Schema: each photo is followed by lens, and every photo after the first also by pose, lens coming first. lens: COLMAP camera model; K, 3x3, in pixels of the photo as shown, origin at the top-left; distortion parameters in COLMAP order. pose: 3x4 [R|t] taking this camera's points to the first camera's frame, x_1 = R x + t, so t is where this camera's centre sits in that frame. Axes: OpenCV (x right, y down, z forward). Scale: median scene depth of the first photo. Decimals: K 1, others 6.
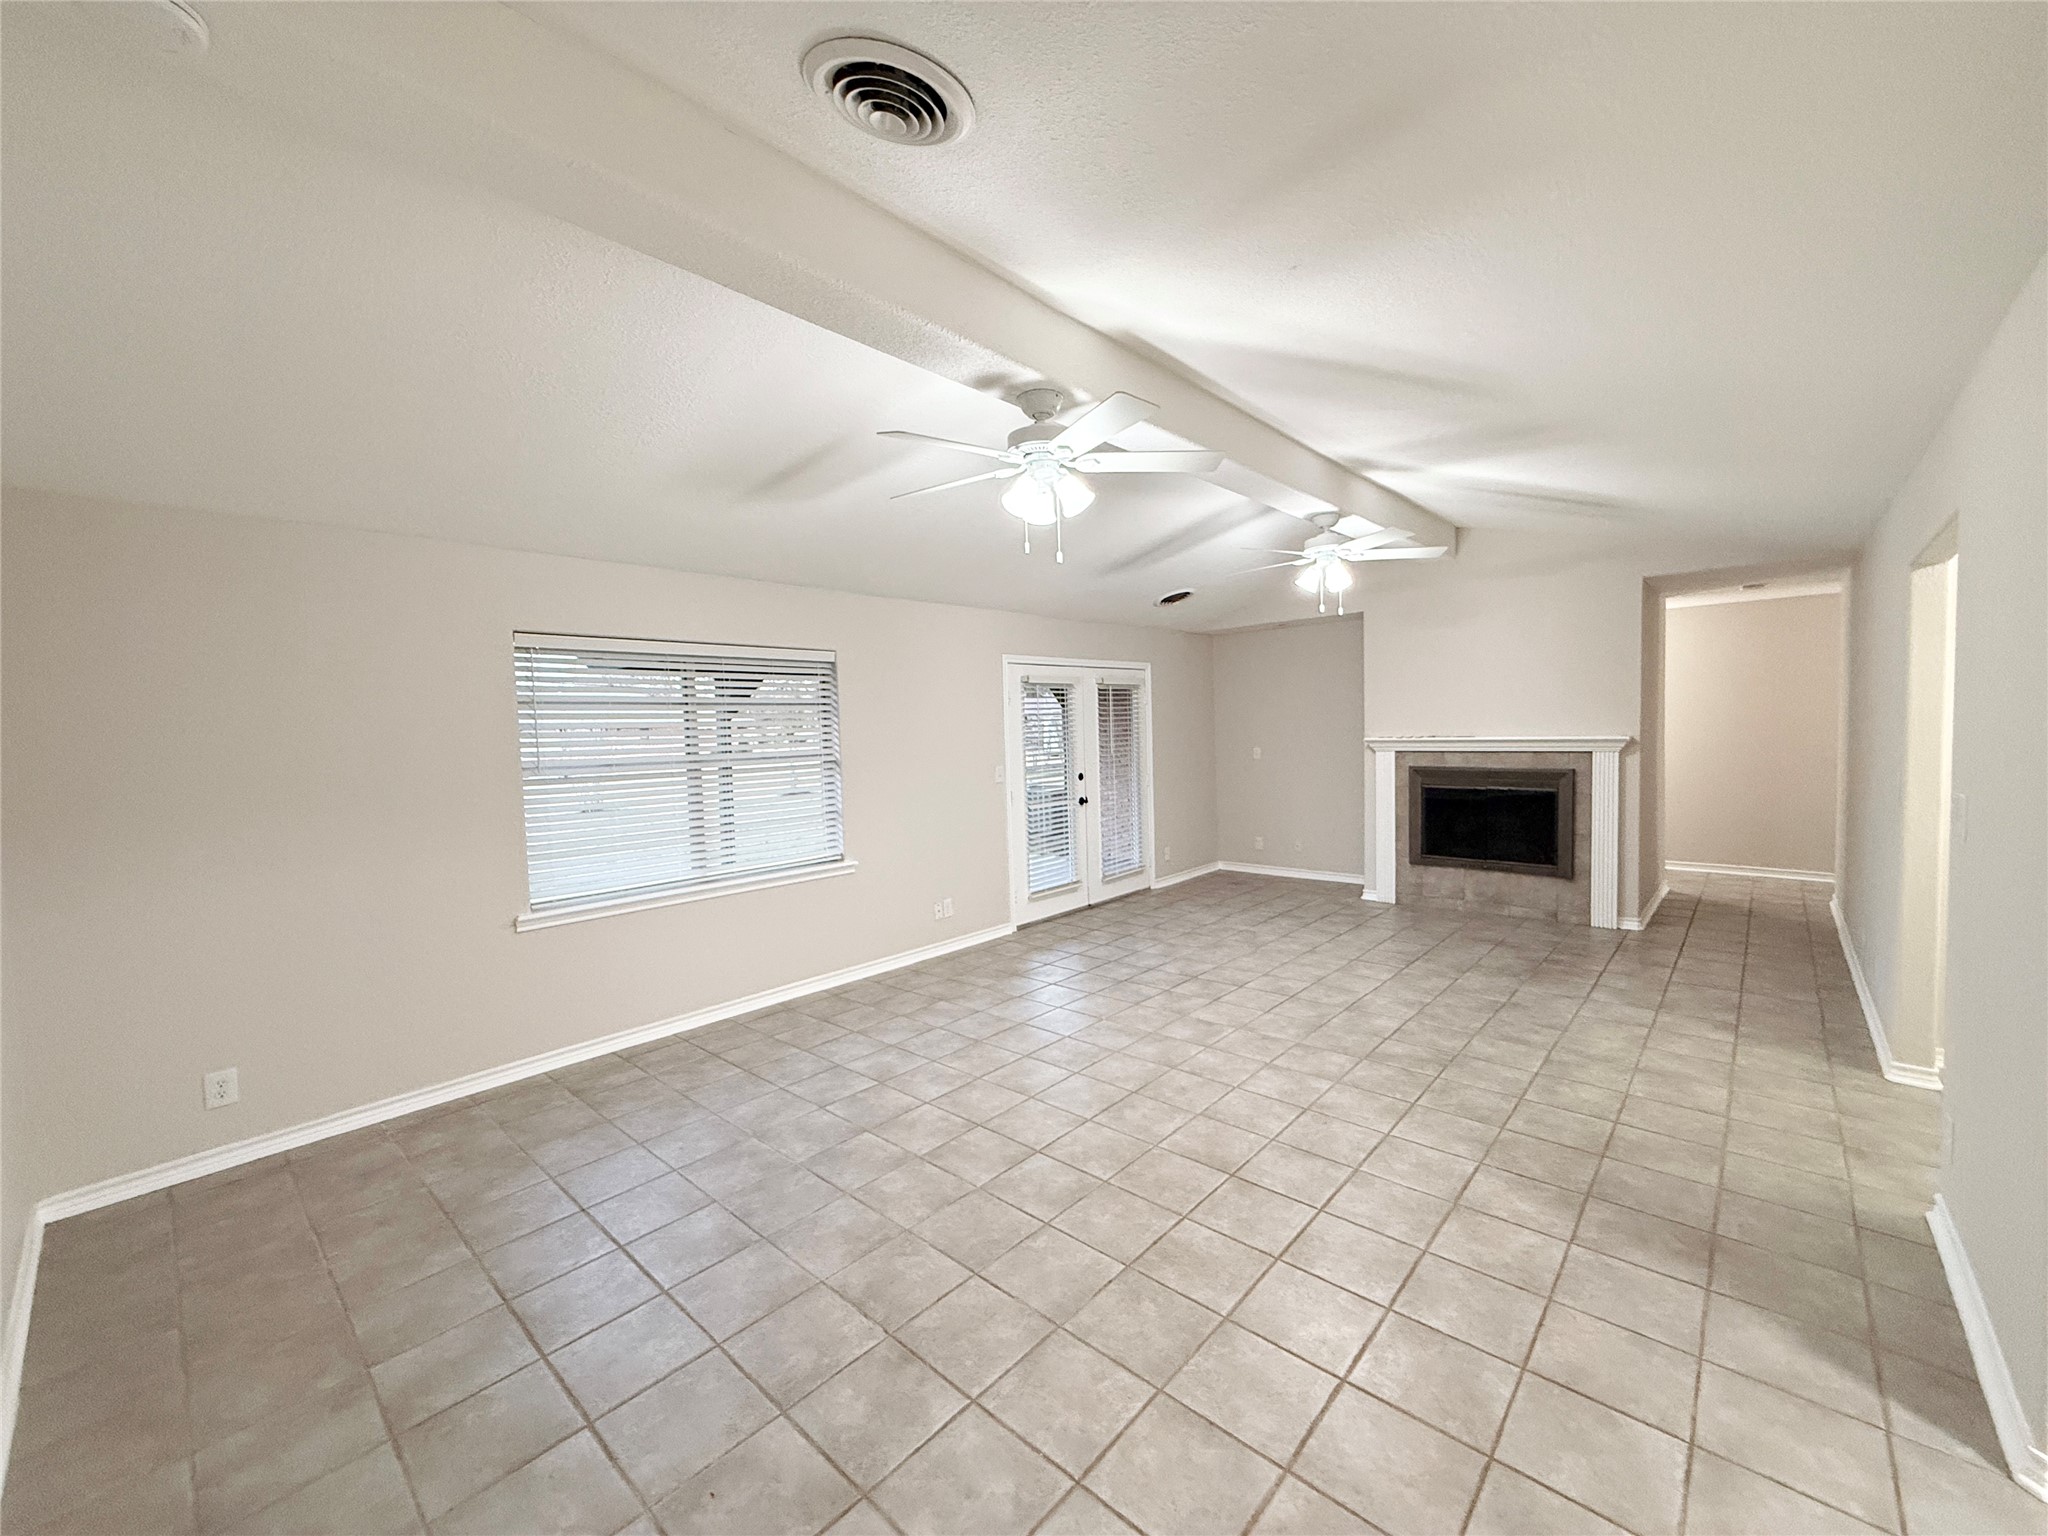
lens RADIAL K [[815.9, 0, 1021.9], [0, 815.9, 768.3], [0, 0, 1]] dist [0.000195, -0.000026]
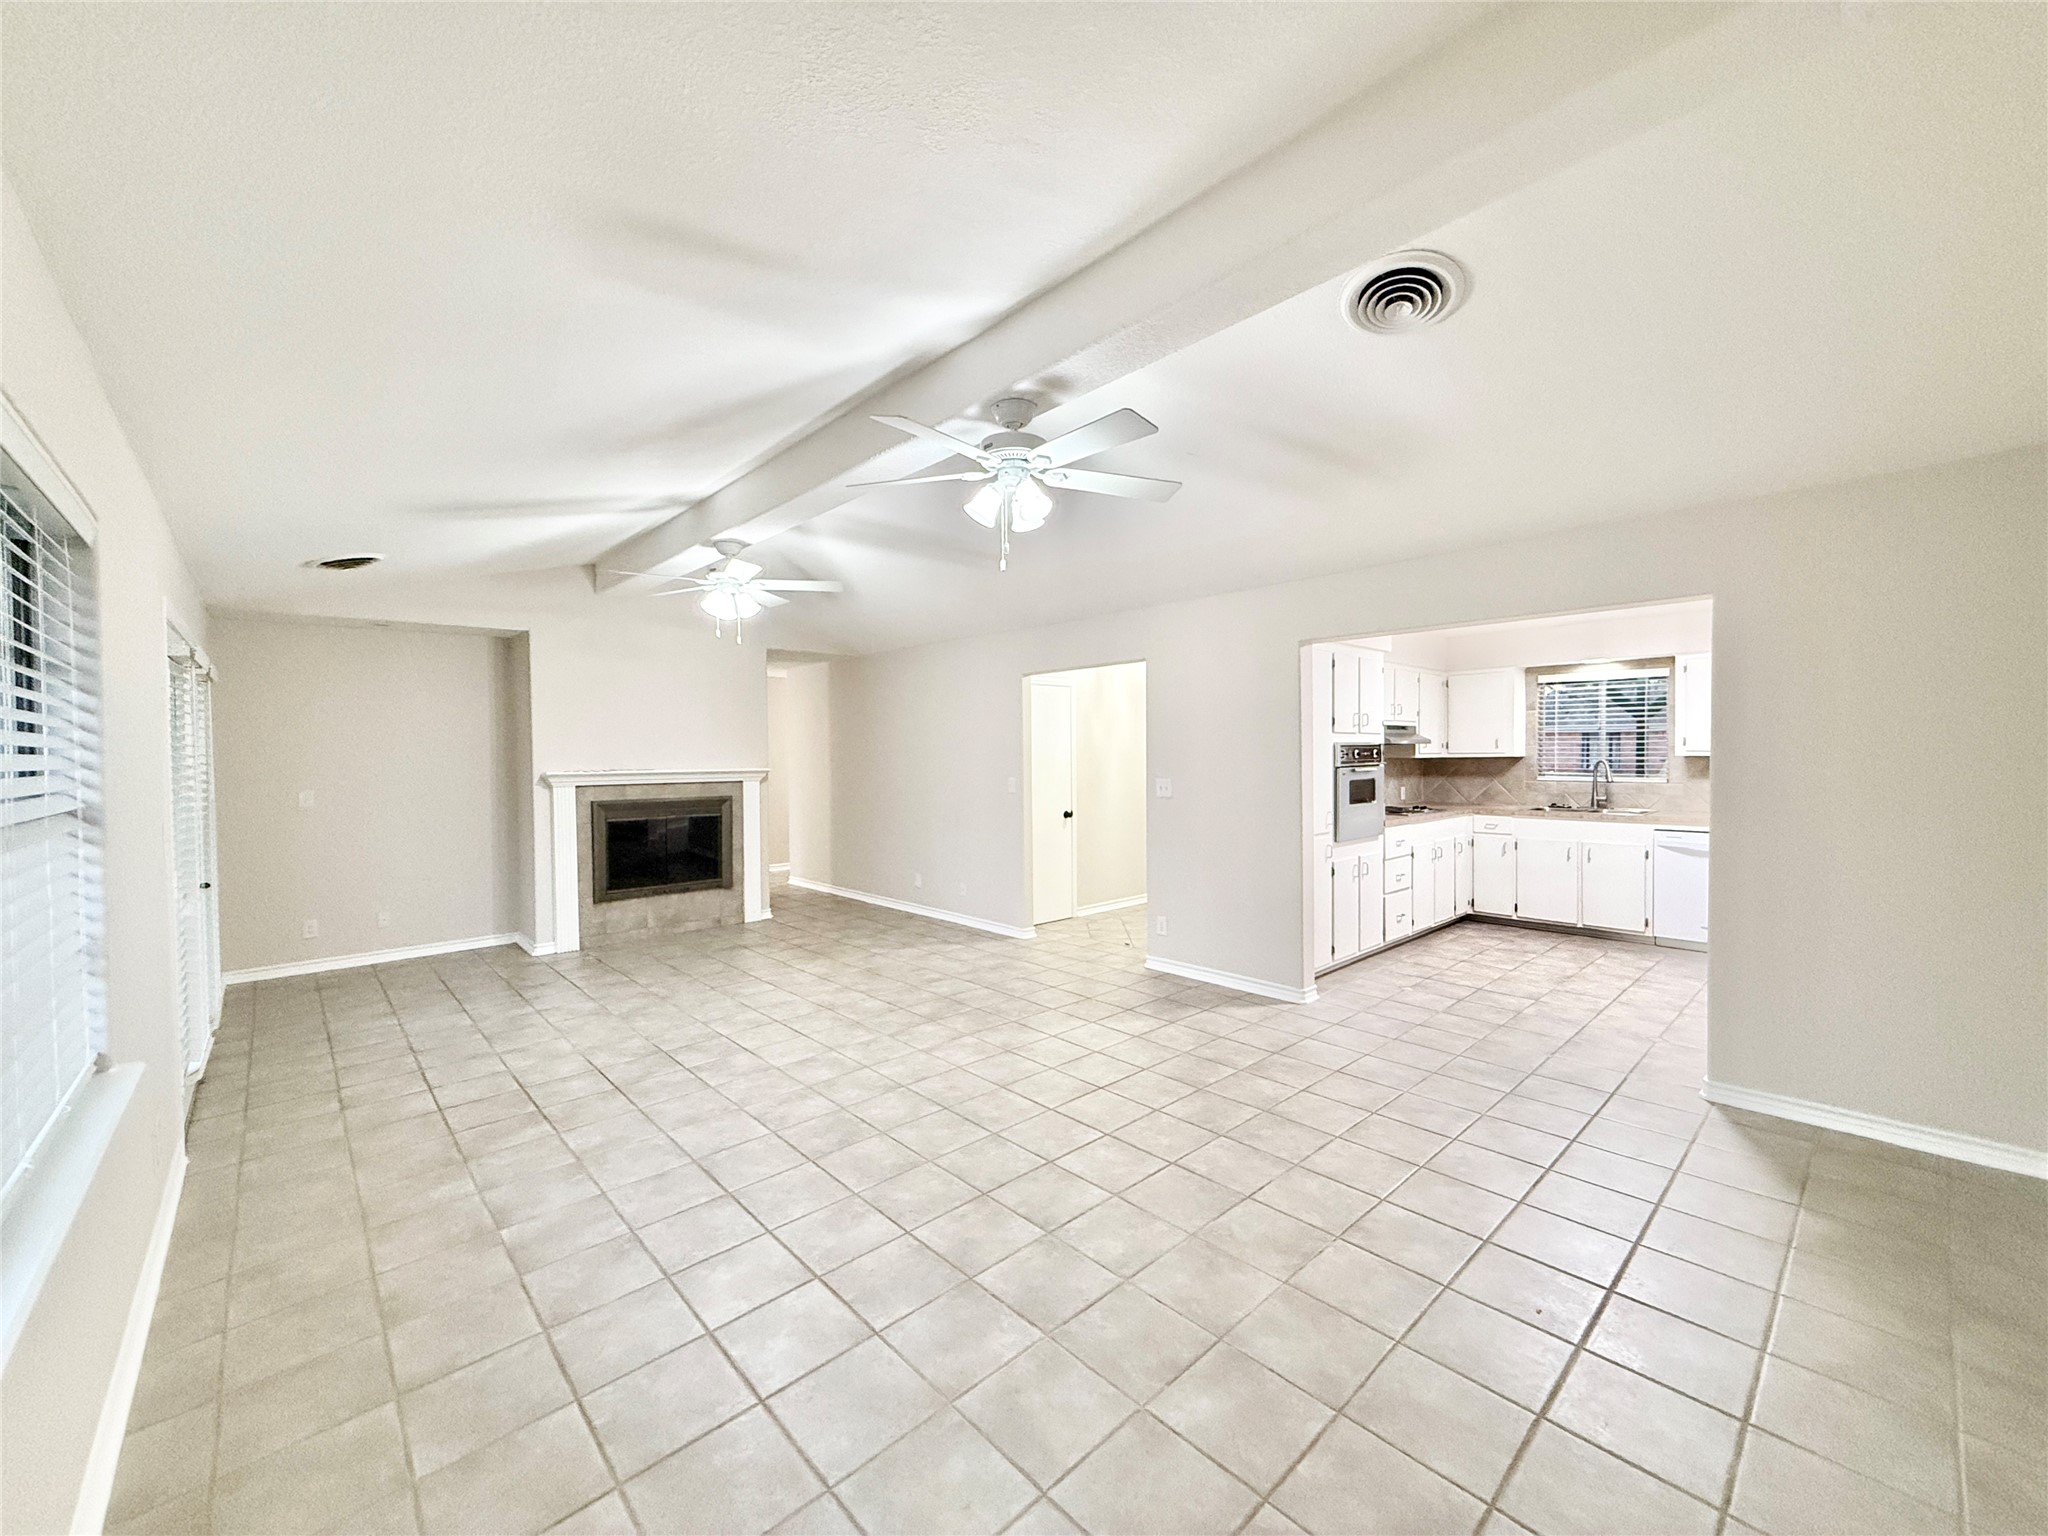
lens RADIAL K [[815.9, 0, 1018.2], [0, 815.9, 768.4], [0, 0, 1]] dist [0.000195, -0.000026]
pose [[0.087175, 0.008342, 0.996158, -0.671283], [0.061314, 0.998024, -0.013724, 0.004441], [-0.994304, 0.062275, 0.086491, 0.640667]]
